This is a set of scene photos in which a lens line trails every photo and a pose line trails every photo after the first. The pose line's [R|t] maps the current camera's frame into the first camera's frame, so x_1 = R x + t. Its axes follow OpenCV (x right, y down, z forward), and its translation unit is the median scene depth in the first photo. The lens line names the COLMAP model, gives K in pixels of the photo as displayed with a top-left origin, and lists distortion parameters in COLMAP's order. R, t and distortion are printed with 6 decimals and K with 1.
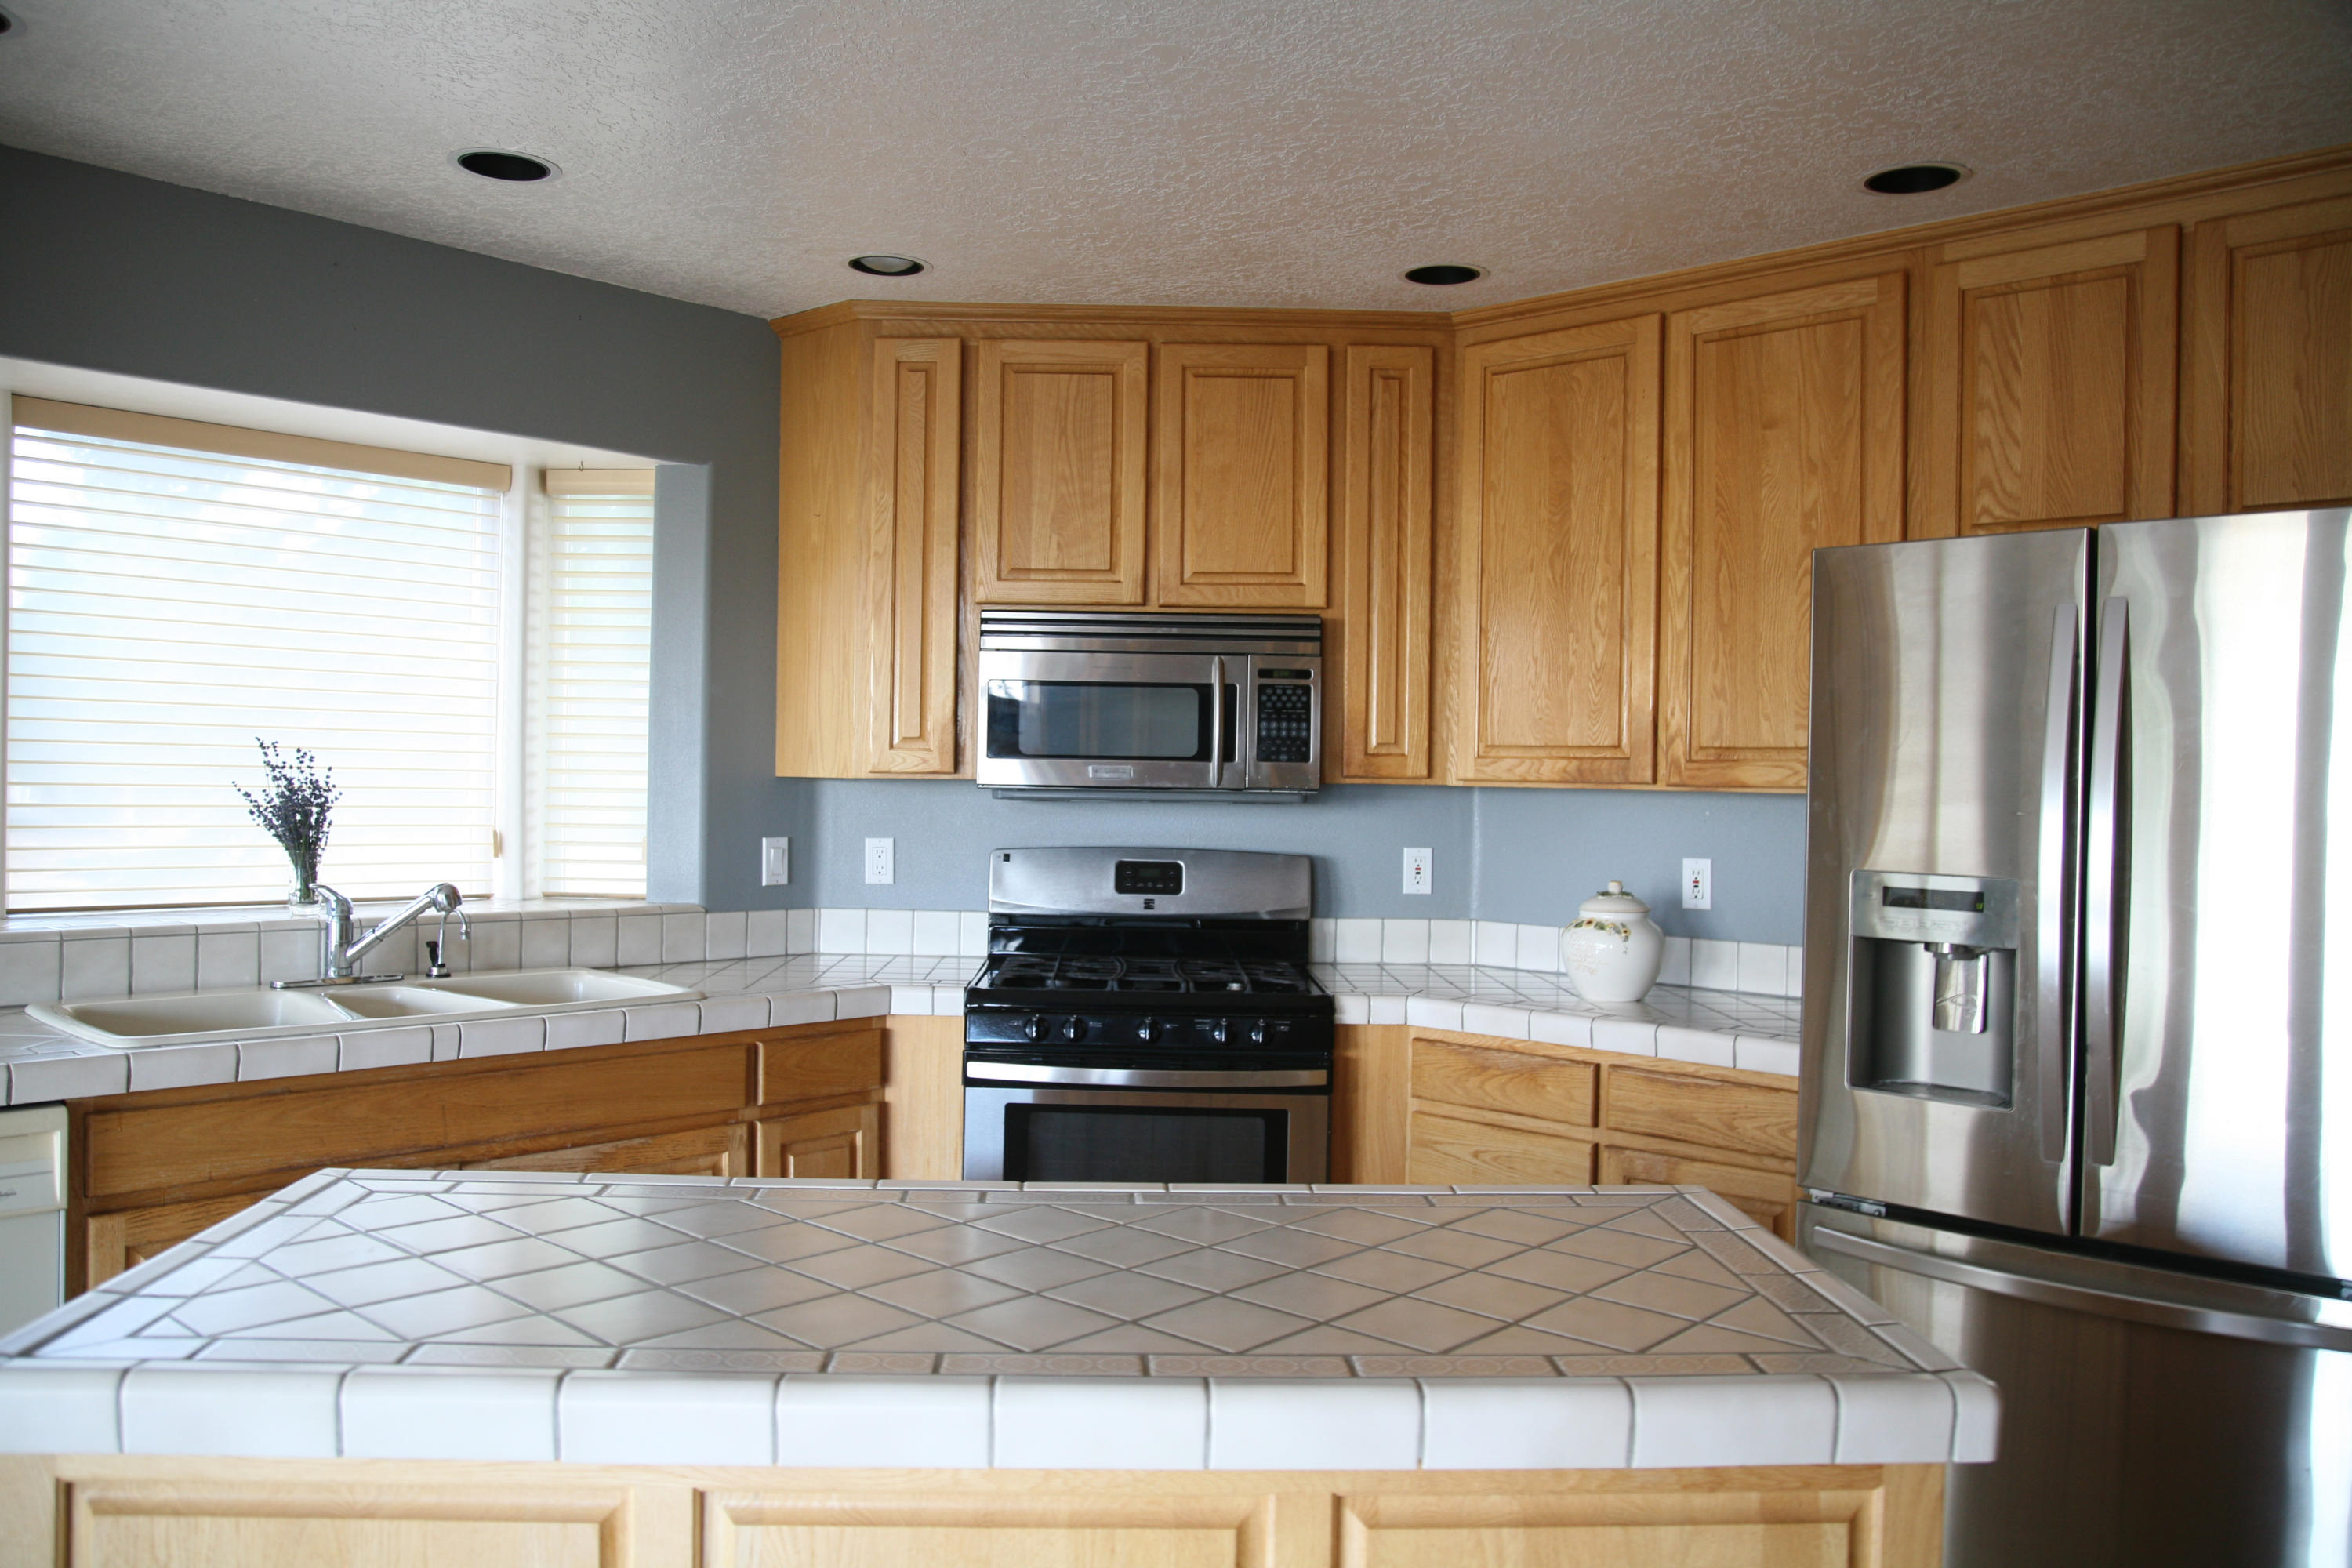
lens RADIAL K [[1799.4, 0, 1176.0], [0, 1799.4, 784.0], [0, 0, 1]] dist [-0.049998, 0.006991]
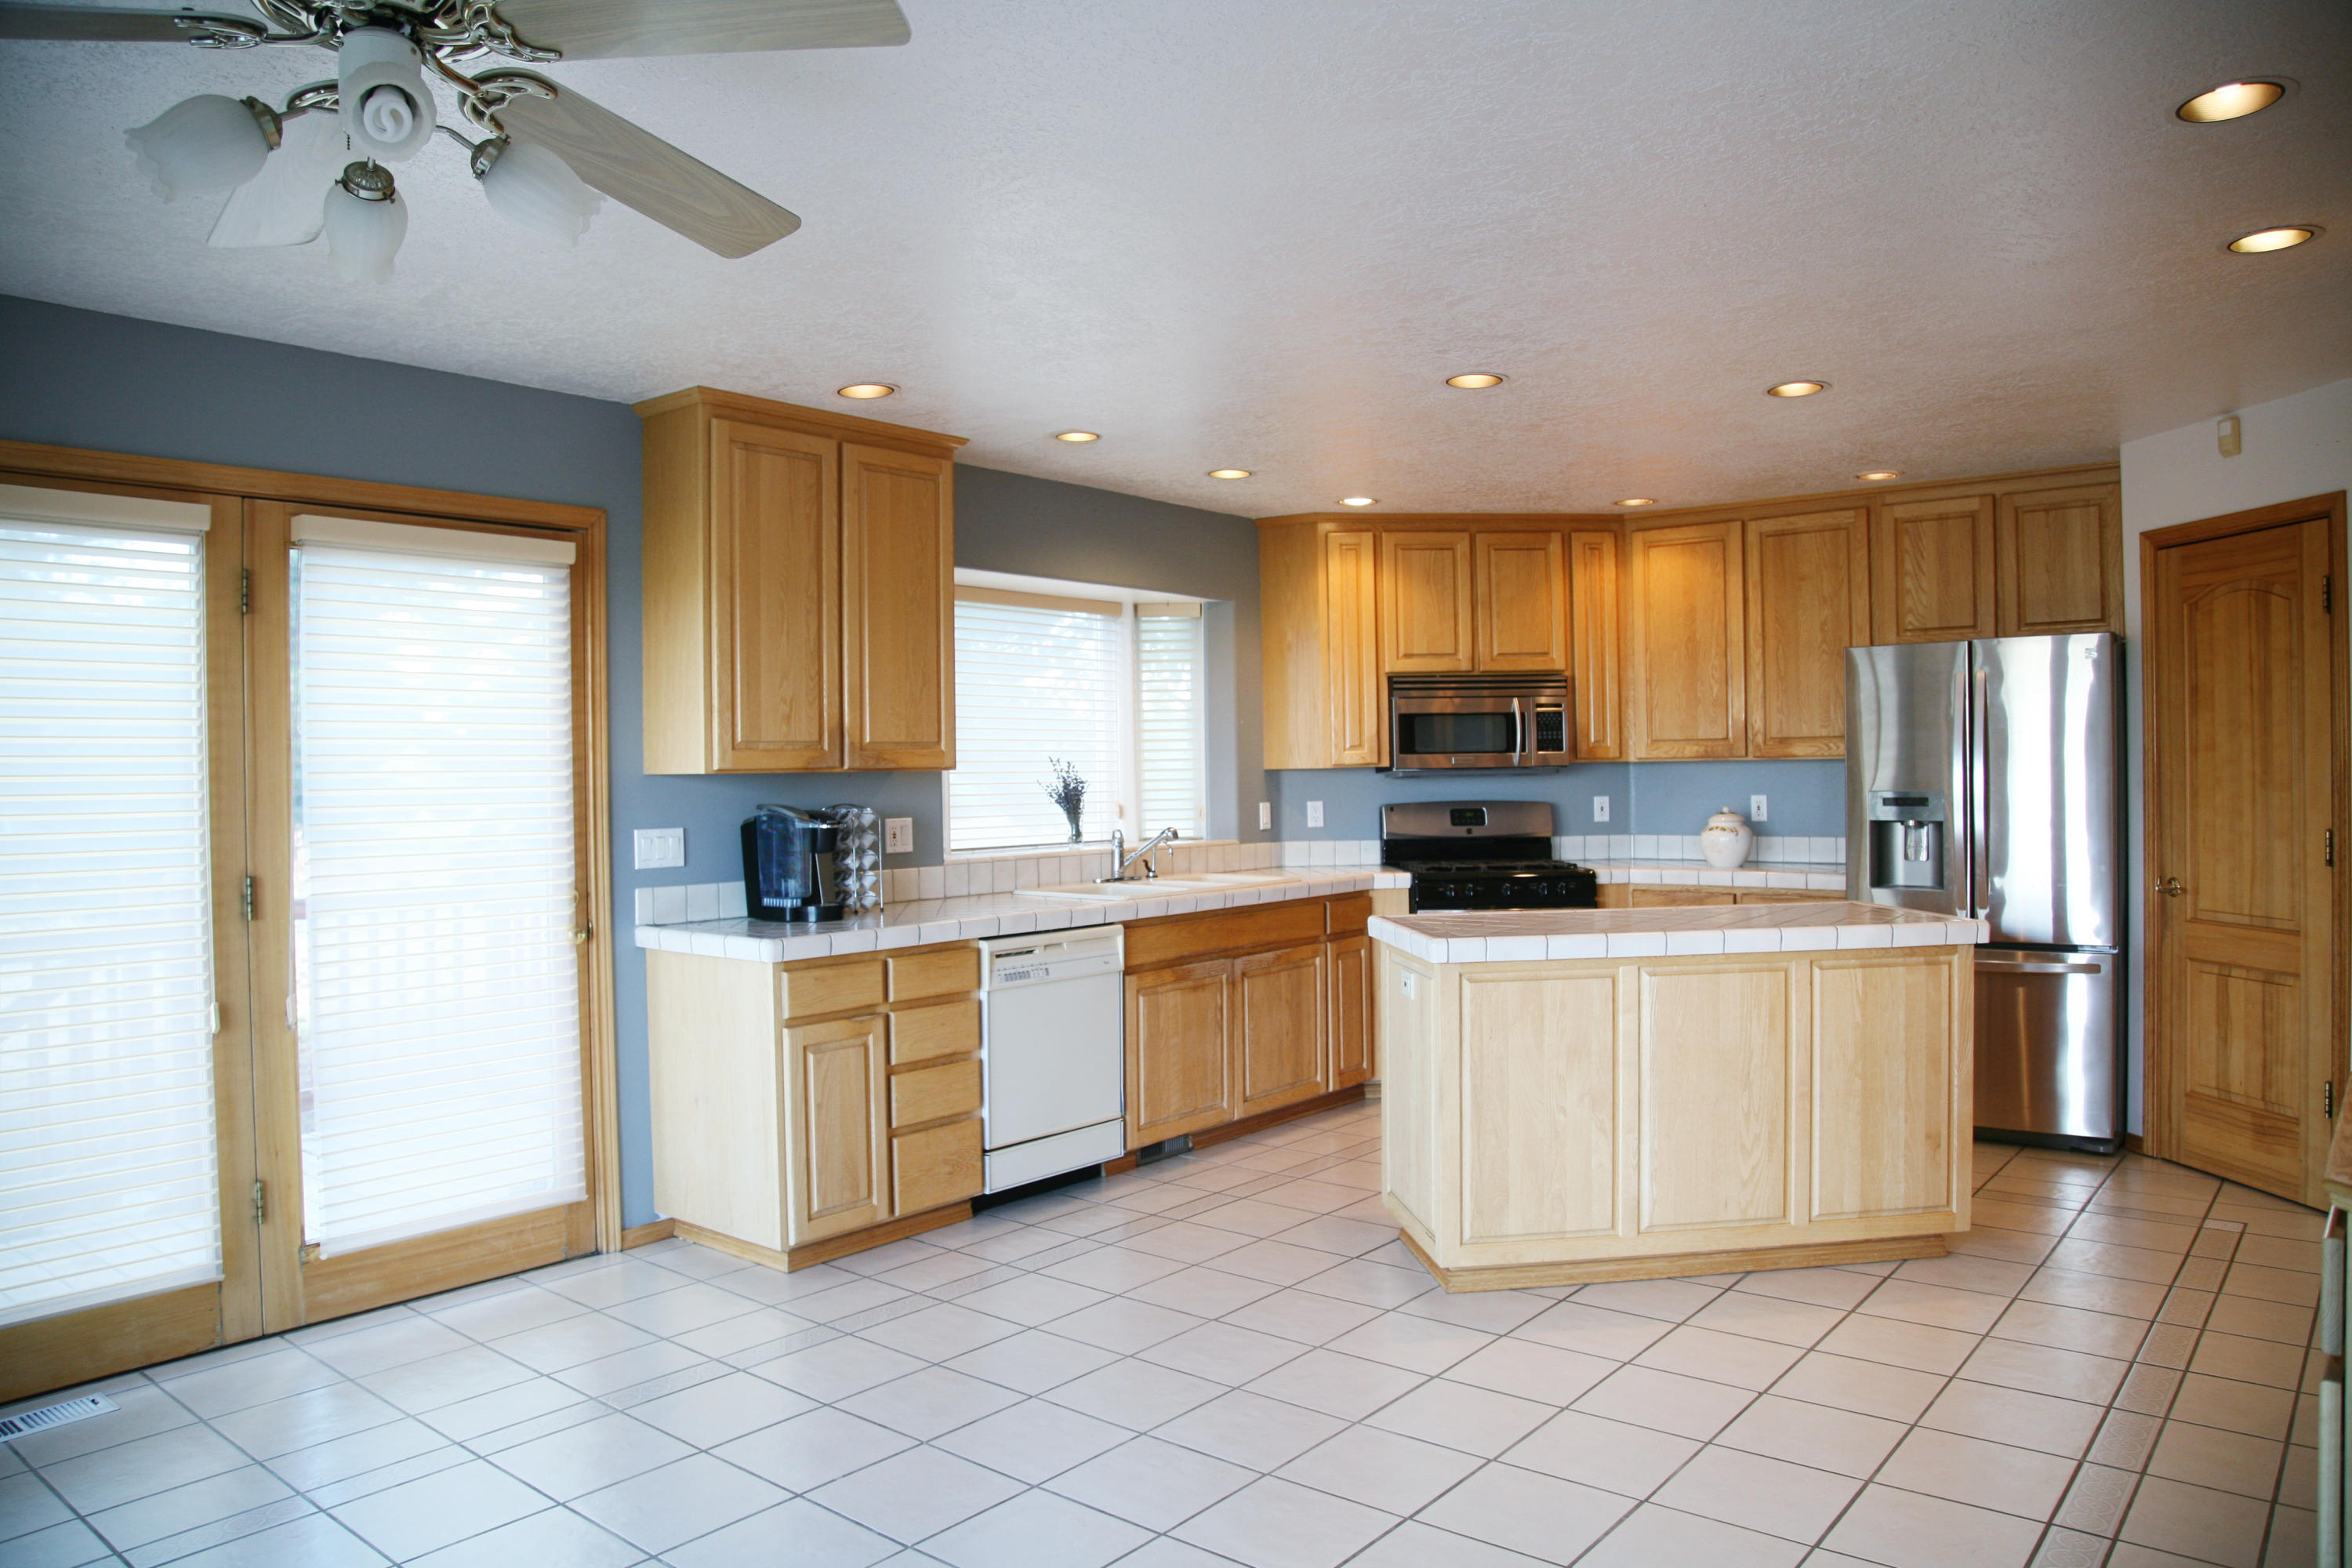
lens RADIAL K [[1619.5, 0, 1176.0], [0, 1619.5, 784.0], [0, 0, 1]] dist [-0.094791, 0.000326]
pose [[0.997071, -0.034819, 0.068090, -0.477384], [0.034458, 0.999385, 0.006468, -0.003337], [-0.068274, -0.004103, 0.997658, -0.714298]]
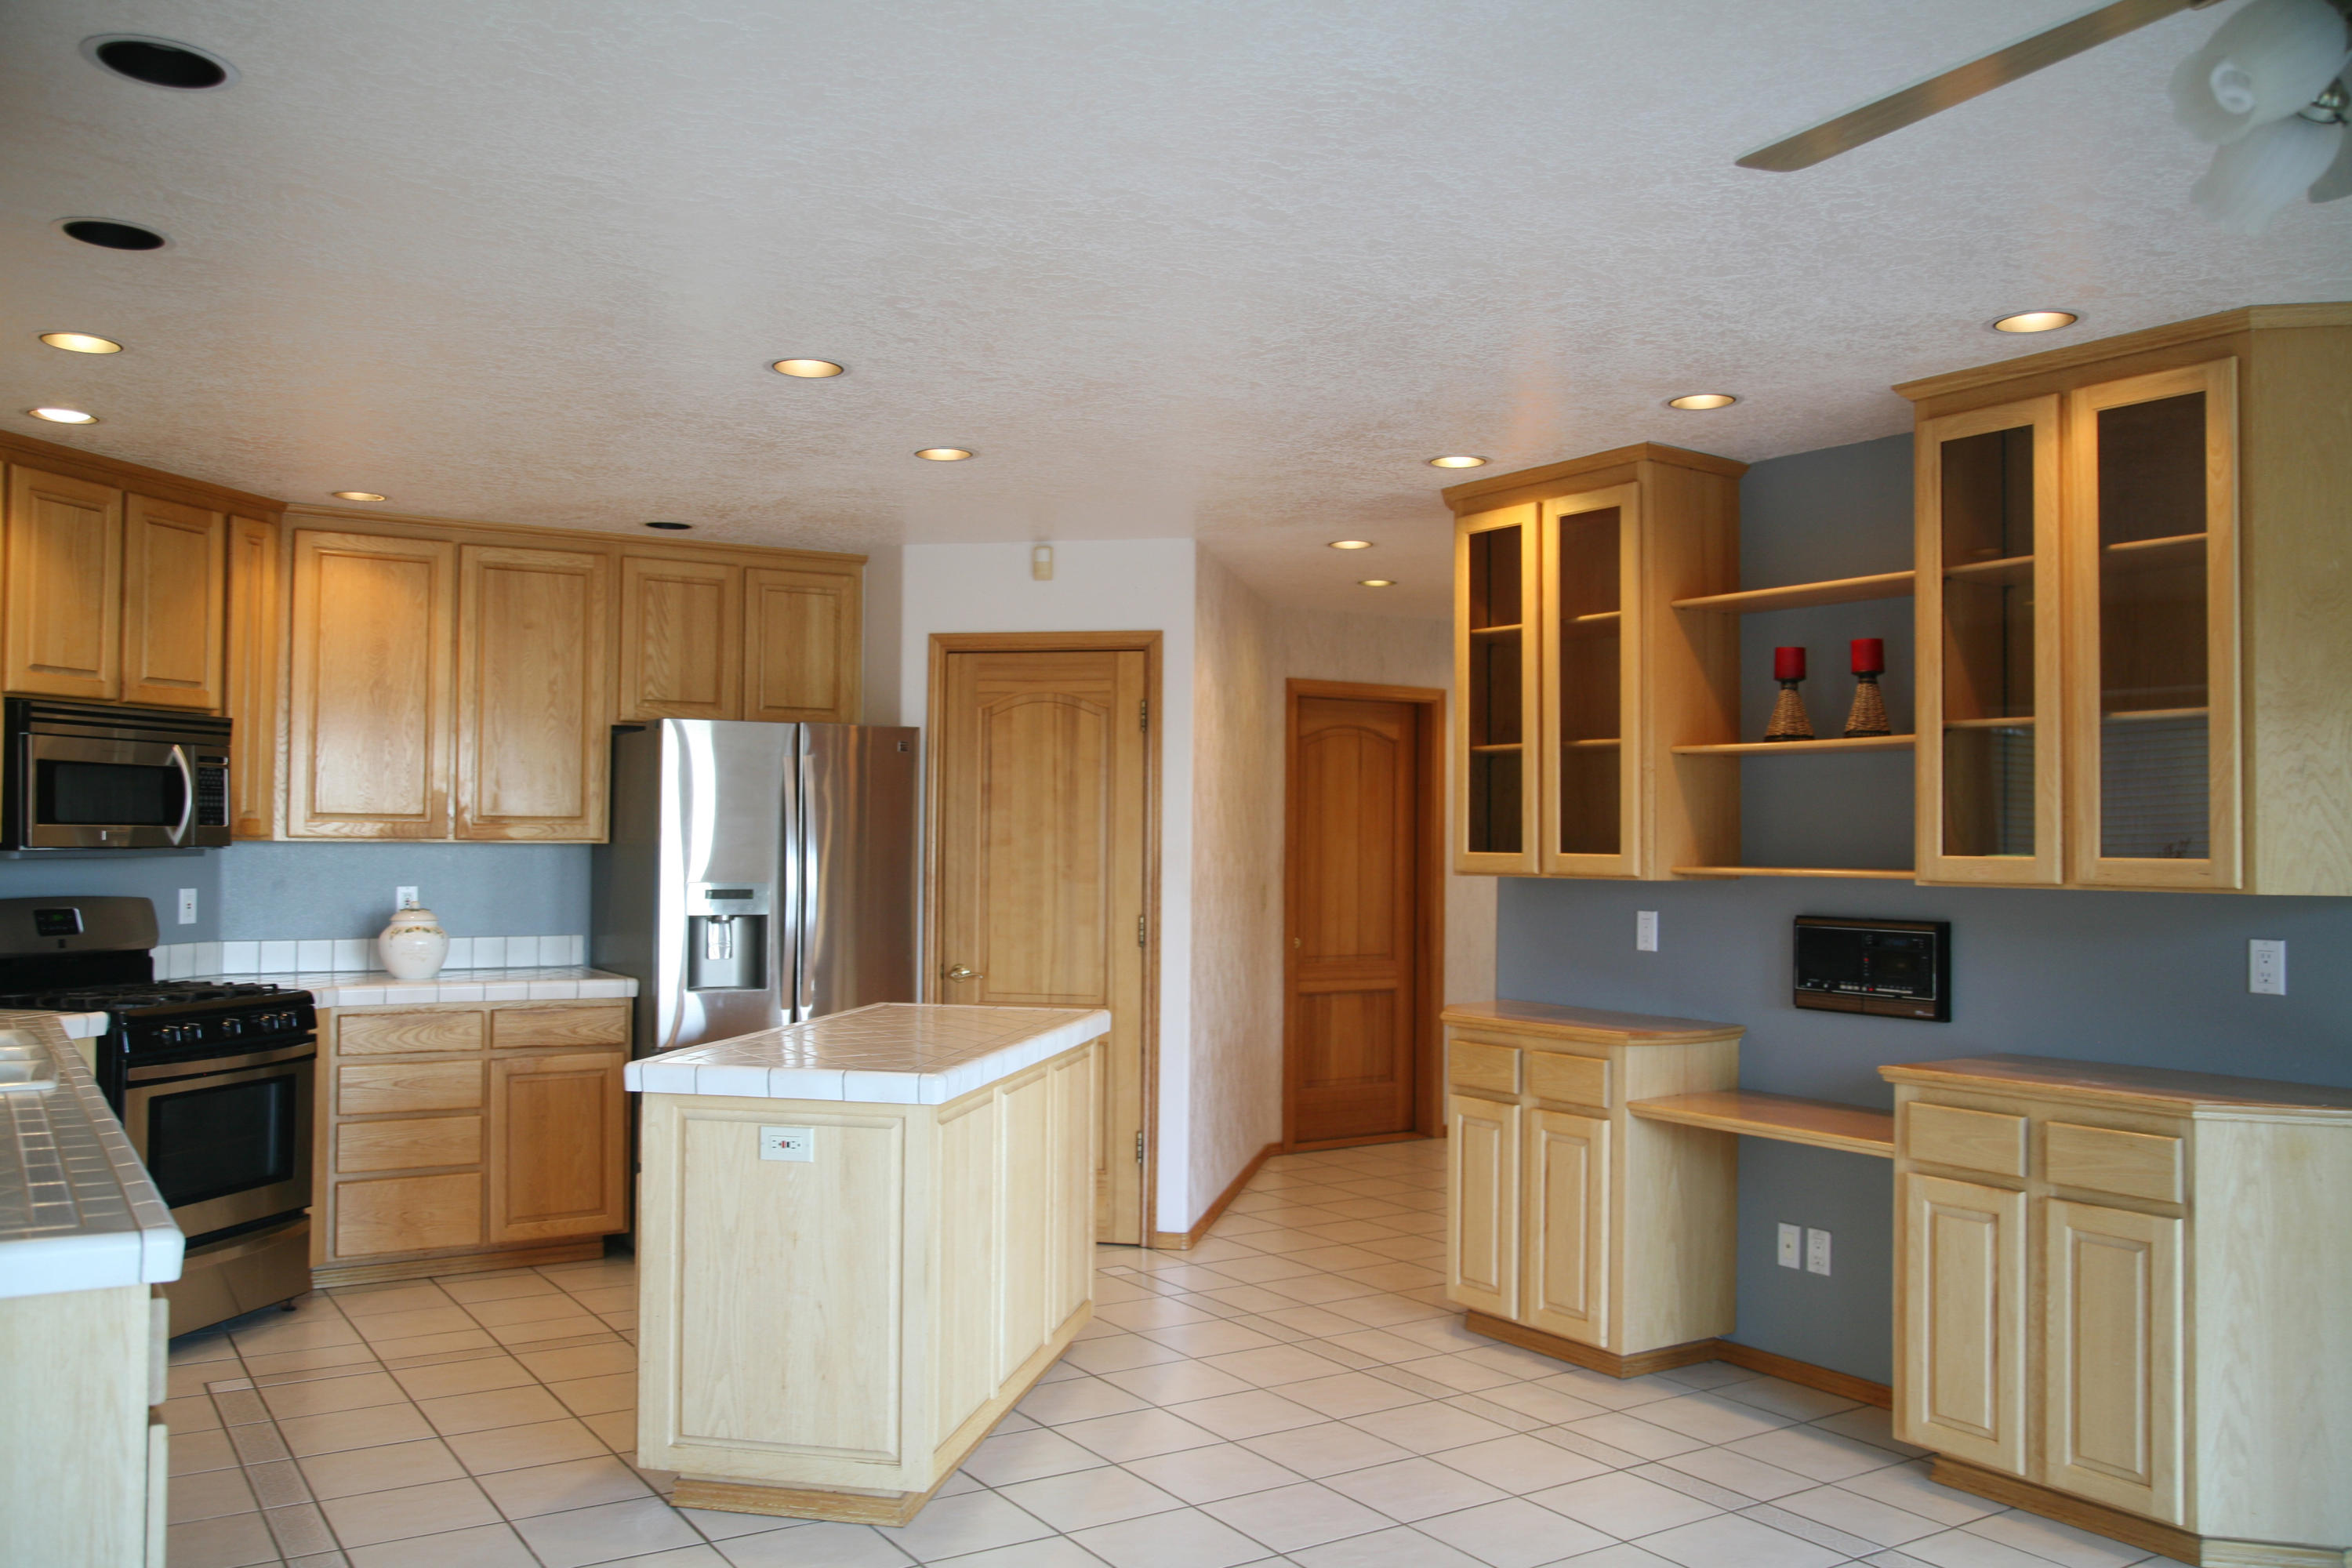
lens RADIAL K [[1880.1, 0, 1176.7], [0, 1880.1, 829.3], [0, 0, 1]] dist [-0.009113, -0.002459]
pose [[0.241943, -0.013956, 0.970190, -1.168199], [-0.003087, 0.999880, 0.015153, -0.034680], [-0.970286, -0.006661, 0.241871, -0.028500]]
